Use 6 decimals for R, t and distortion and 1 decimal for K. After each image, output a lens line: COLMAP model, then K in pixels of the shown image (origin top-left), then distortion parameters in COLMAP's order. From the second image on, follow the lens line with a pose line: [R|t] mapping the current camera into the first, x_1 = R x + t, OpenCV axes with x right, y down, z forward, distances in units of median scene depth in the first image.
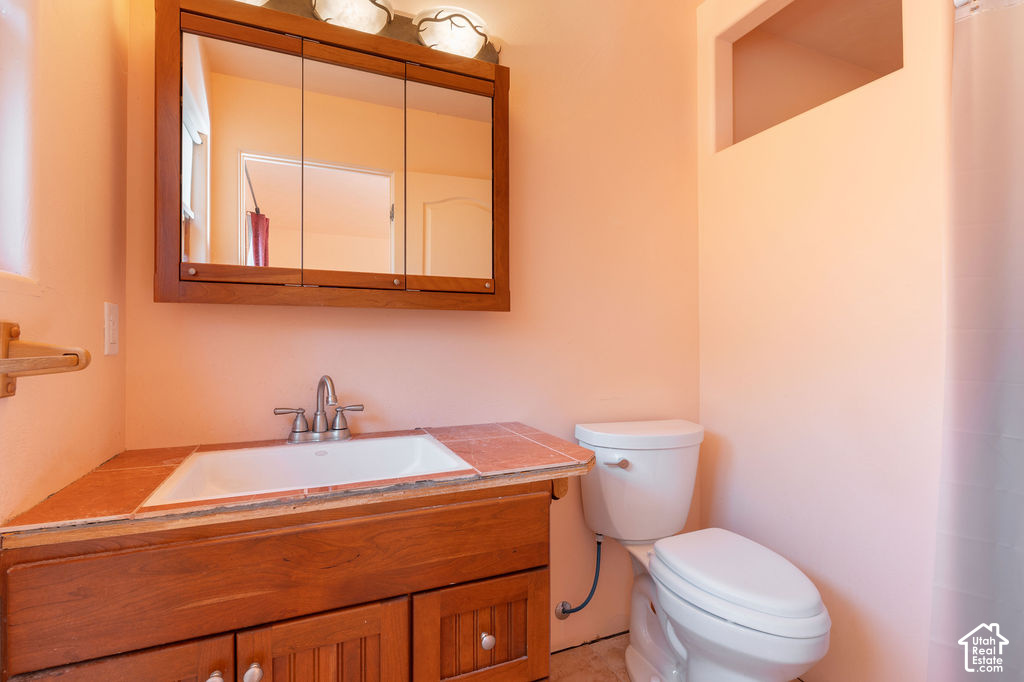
lens RADIAL K [[480.5, 0, 512.0], [0, 480.5, 341.0], [0, 0, 1]] dist [-0.000506, 0.000120]
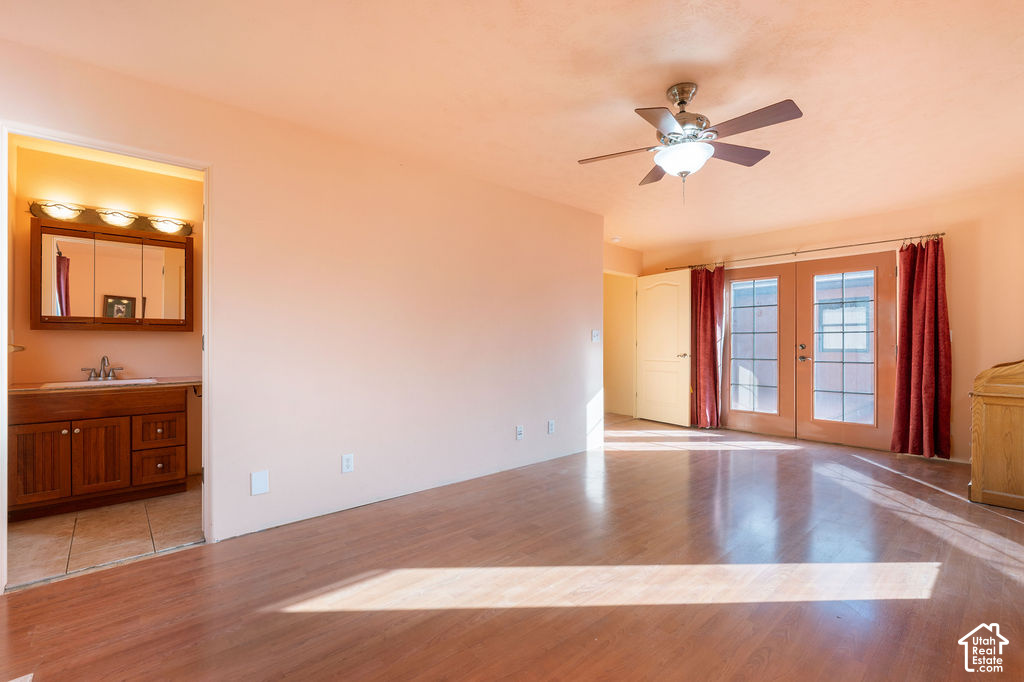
lens RADIAL K [[457.2, 0, 512.0], [0, 457.2, 341.0], [0, 0, 1]] dist [0.000880, -0.000180]
pose [[0.949750, 0.001552, 0.313005, 0.992809], [-0.000458, 0.999994, -0.003569, -0.005518], [-0.313009, 0.003247, 0.949745, -2.187715]]
